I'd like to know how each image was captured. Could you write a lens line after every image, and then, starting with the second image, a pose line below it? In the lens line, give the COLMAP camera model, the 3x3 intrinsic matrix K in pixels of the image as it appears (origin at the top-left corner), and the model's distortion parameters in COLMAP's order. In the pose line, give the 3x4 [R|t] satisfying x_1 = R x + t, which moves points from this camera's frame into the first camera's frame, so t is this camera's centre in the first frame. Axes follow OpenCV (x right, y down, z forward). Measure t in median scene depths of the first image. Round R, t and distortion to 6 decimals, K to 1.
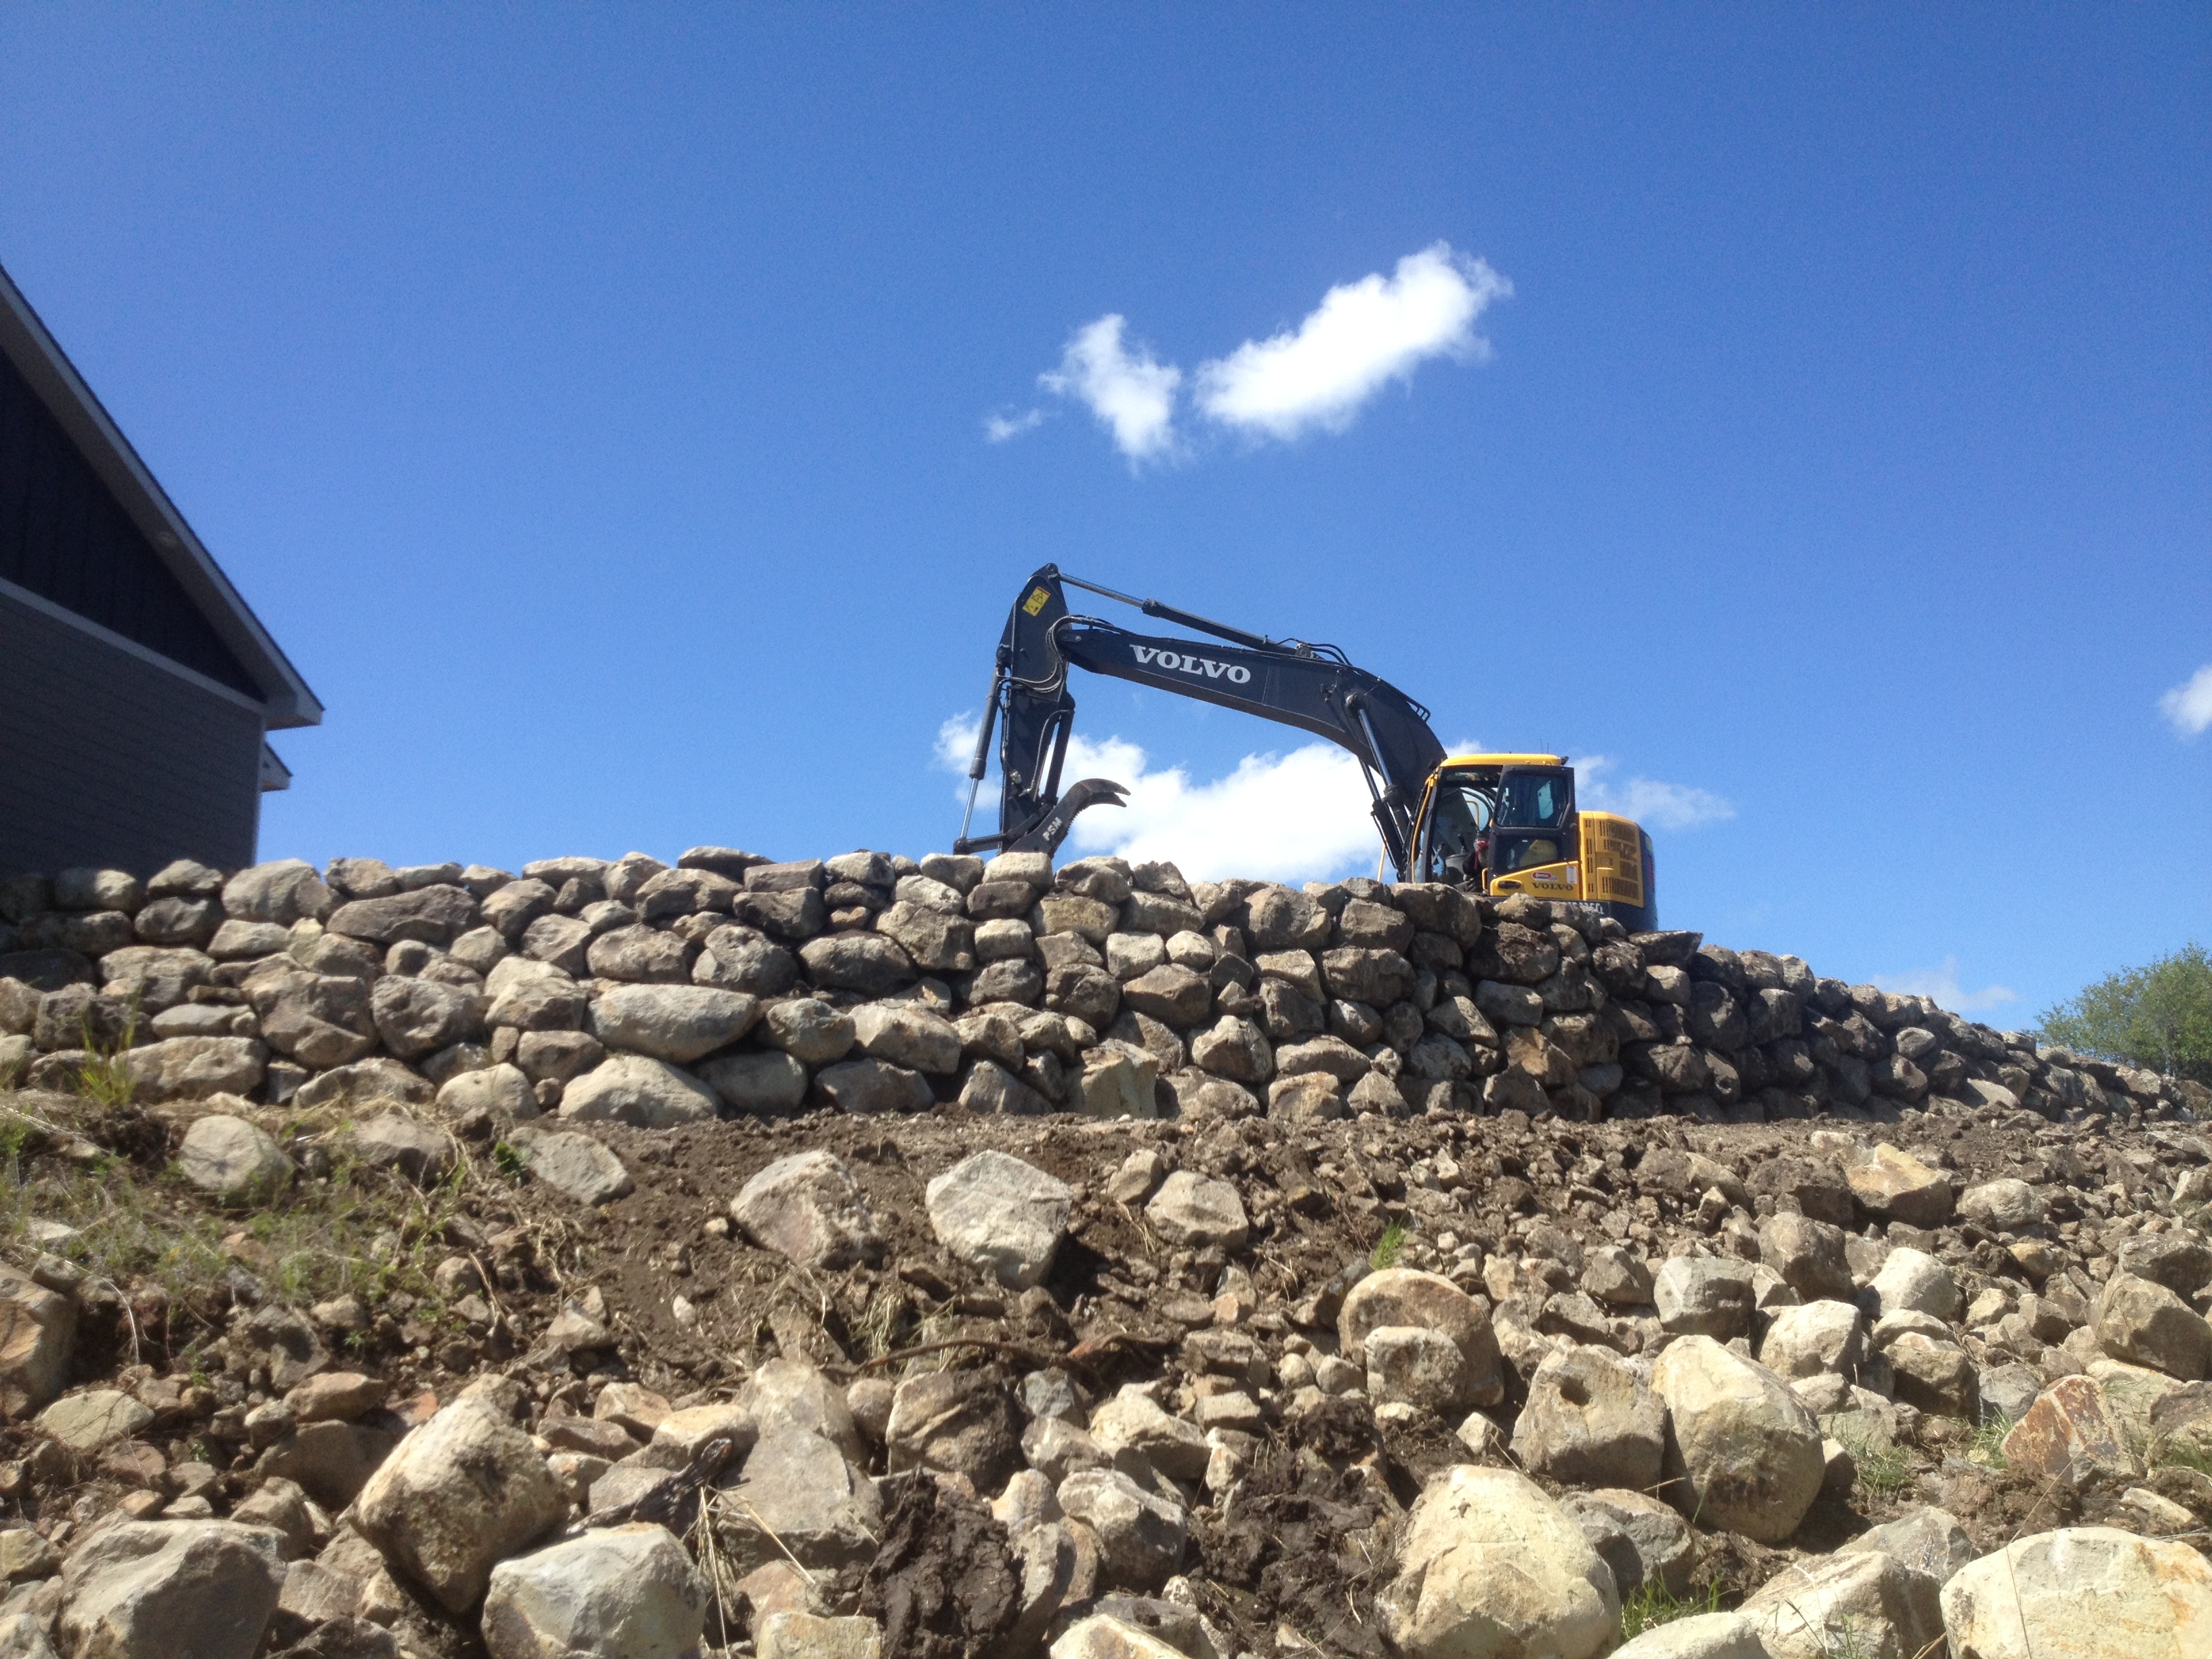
lens RADIAL K [[2078.3, 0, 1098.6], [0, 2078.3, 818.9], [0, 0, 1]] dist [0.181716, -0.388645]
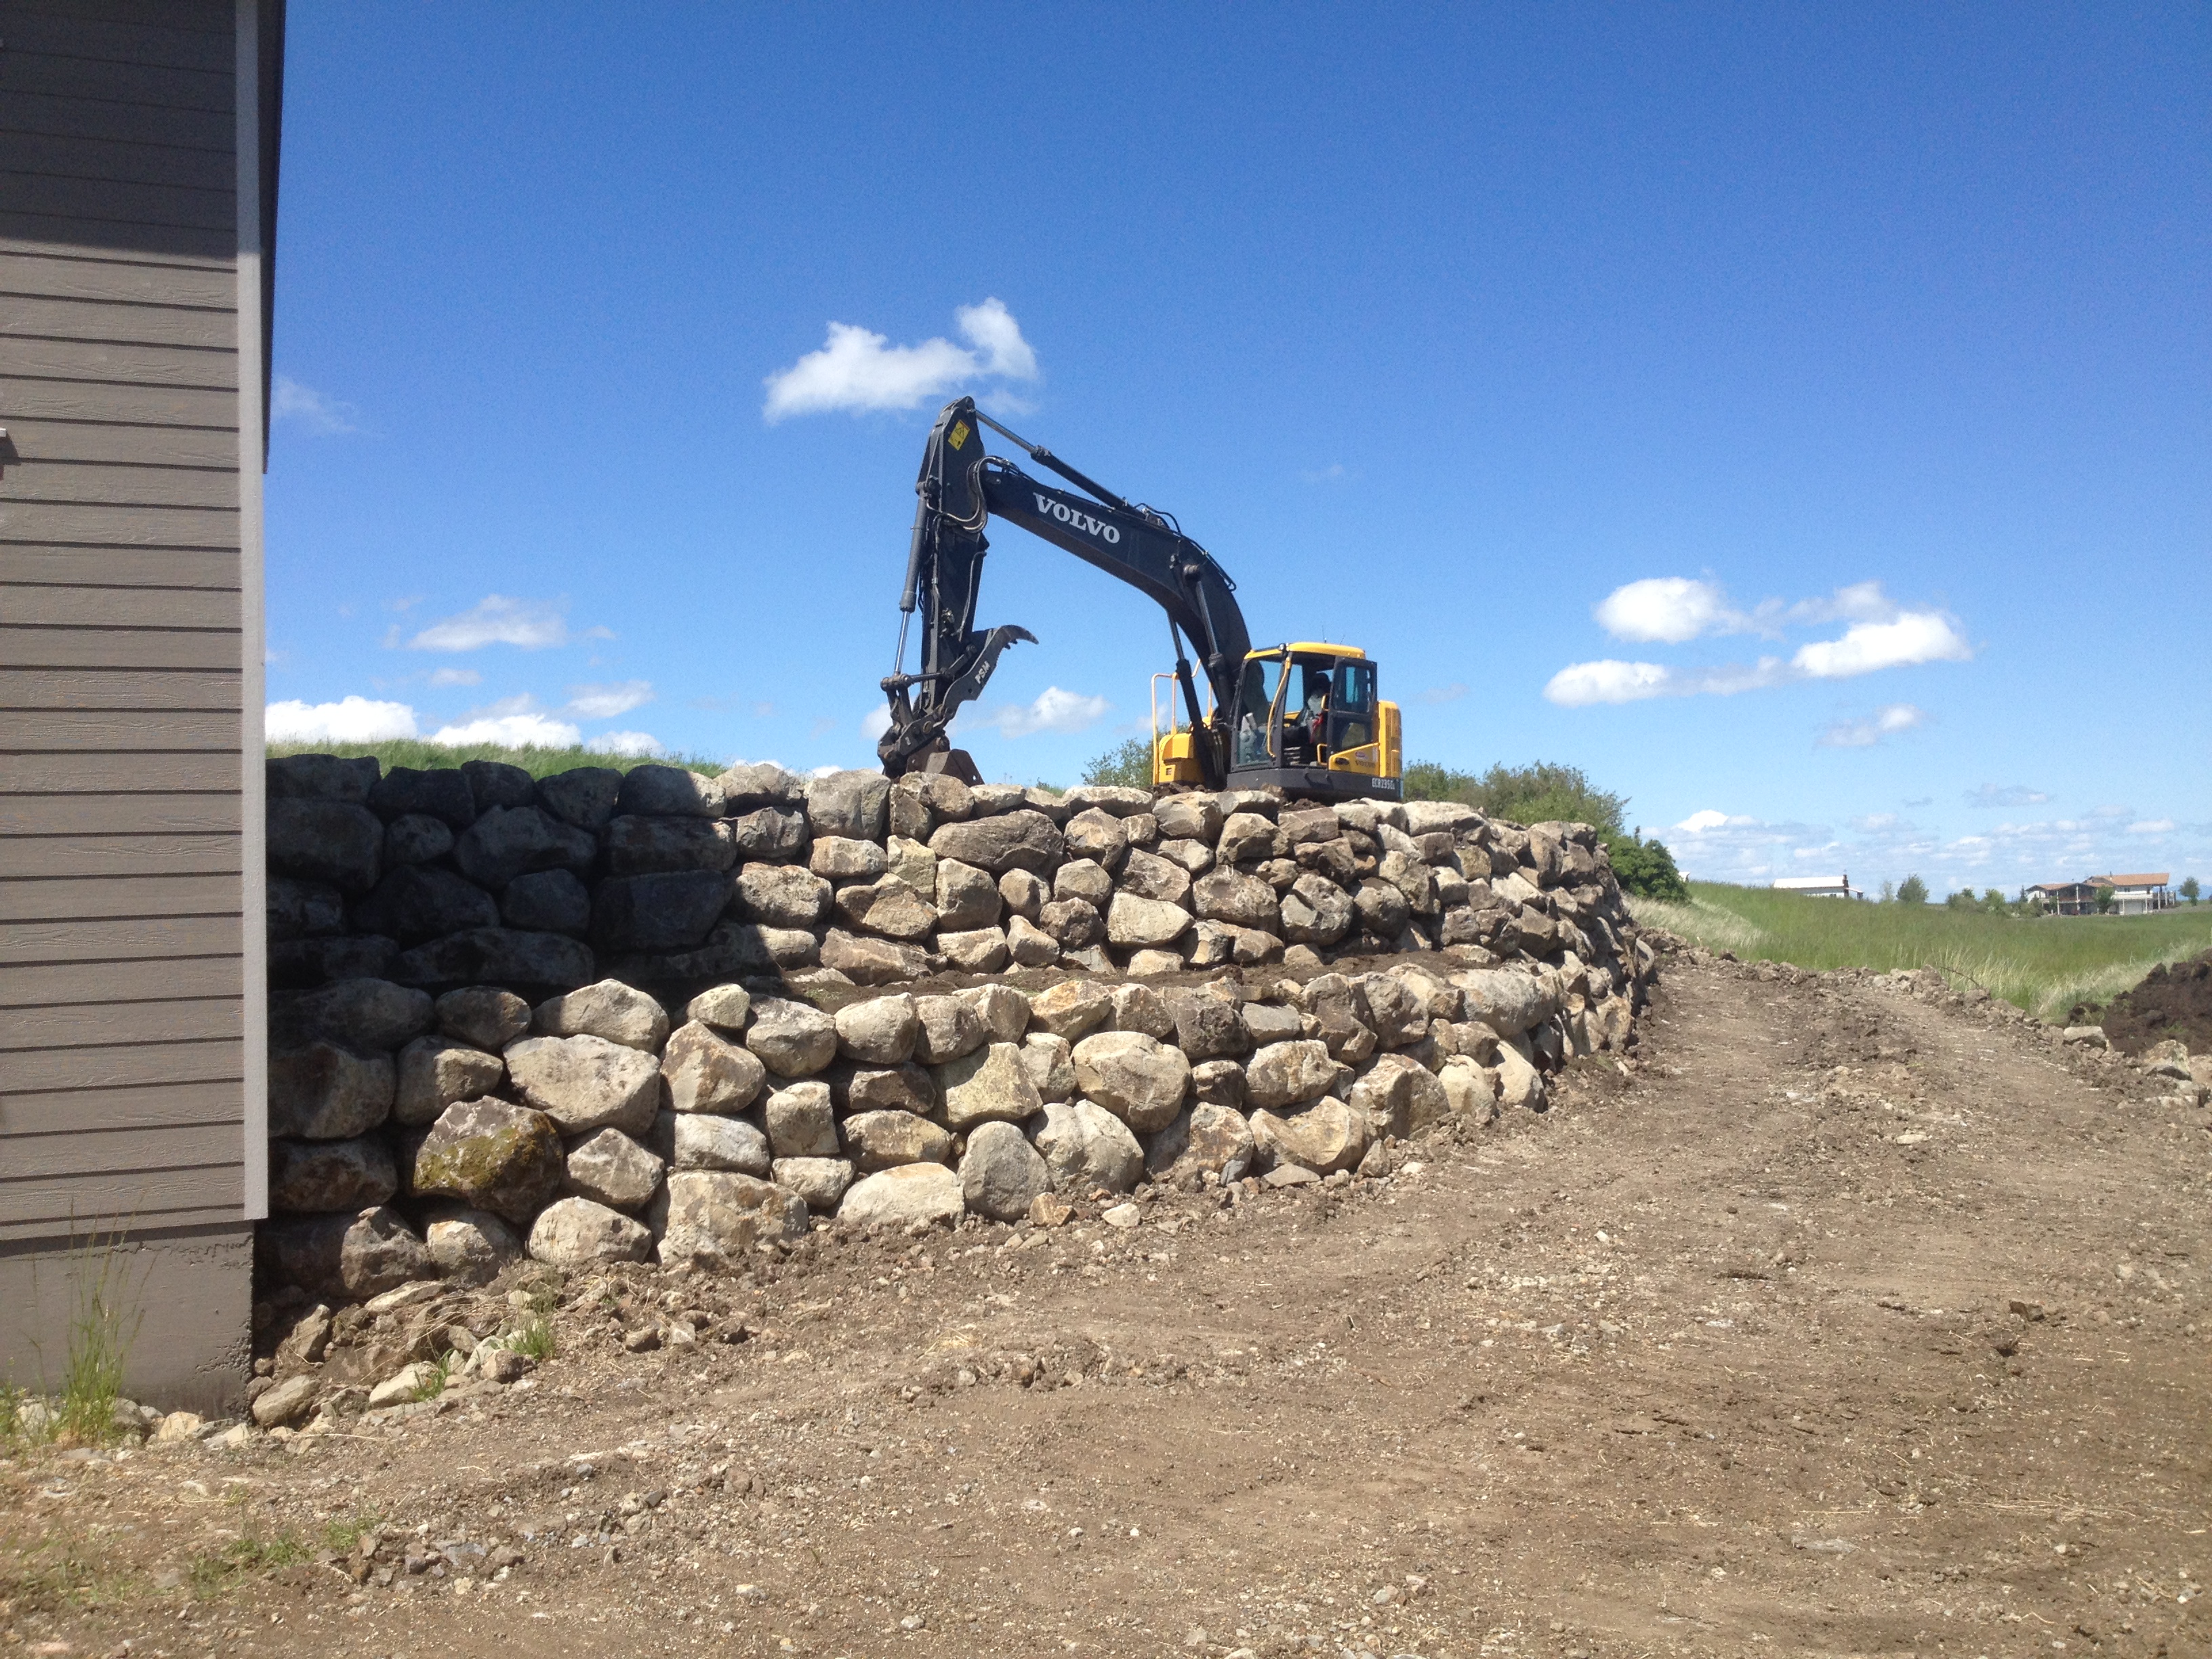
lens RADIAL K [[2078.3, 0, 1098.6], [0, 2078.3, 818.9], [0, 0, 1]] dist [0.181716, -0.388645]
pose [[0.794875, 0.038969, 0.605520, -0.874268], [-0.146805, 0.980638, 0.129603, -0.096564], [-0.588746, -0.191912, 0.785206, 0.207504]]
